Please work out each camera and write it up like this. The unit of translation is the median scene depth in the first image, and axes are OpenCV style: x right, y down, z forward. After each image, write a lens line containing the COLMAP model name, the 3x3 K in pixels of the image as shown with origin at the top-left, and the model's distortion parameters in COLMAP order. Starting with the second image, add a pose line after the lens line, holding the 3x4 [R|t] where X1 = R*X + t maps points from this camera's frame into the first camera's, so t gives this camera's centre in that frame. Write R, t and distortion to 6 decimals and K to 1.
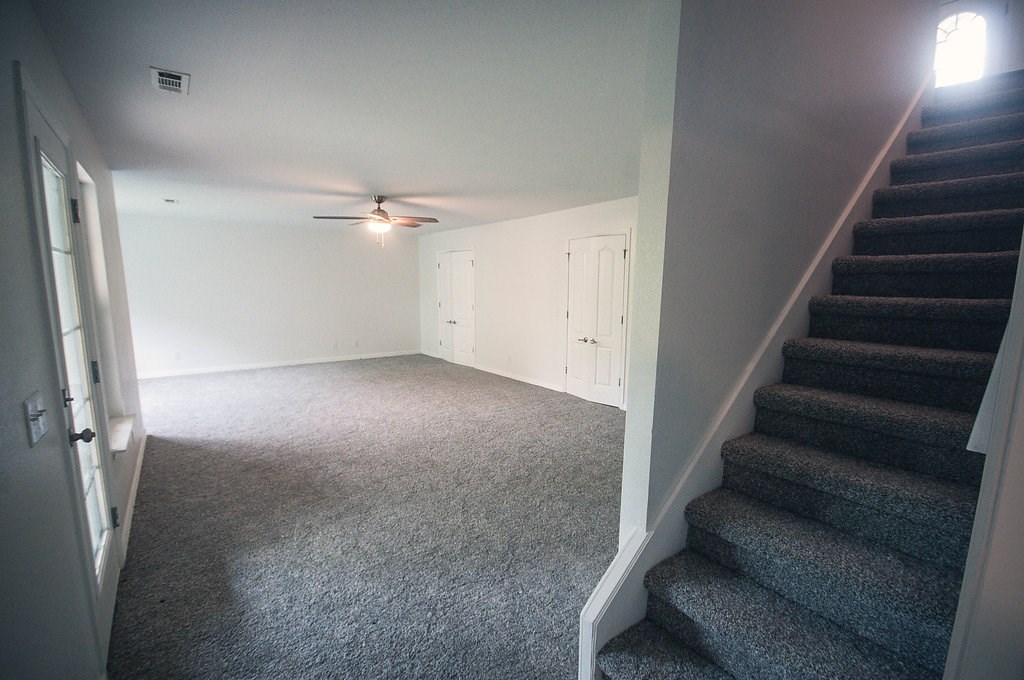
lens RADIAL K [[451.3, 0, 512.0], [0, 451.3, 353.0], [0, 0, 1]] dist [-0.000333, 0.000132]
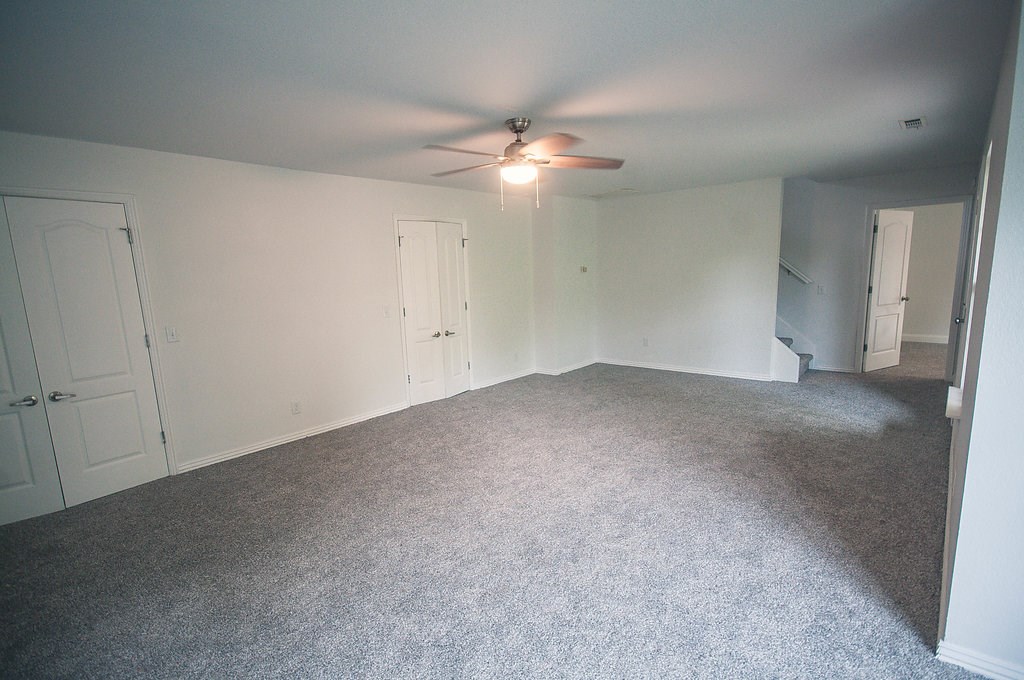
lens RADIAL K [[499.3, 0, 508.7], [0, 499.3, 354.3], [0, 0, 1]] dist [0.001186, 0.000099]
pose [[-0.204372, -0.163722, 0.965105, -0.839375], [0.179310, 0.962971, 0.201331, -0.166749], [-0.962331, 0.214200, -0.167447, 1.038849]]
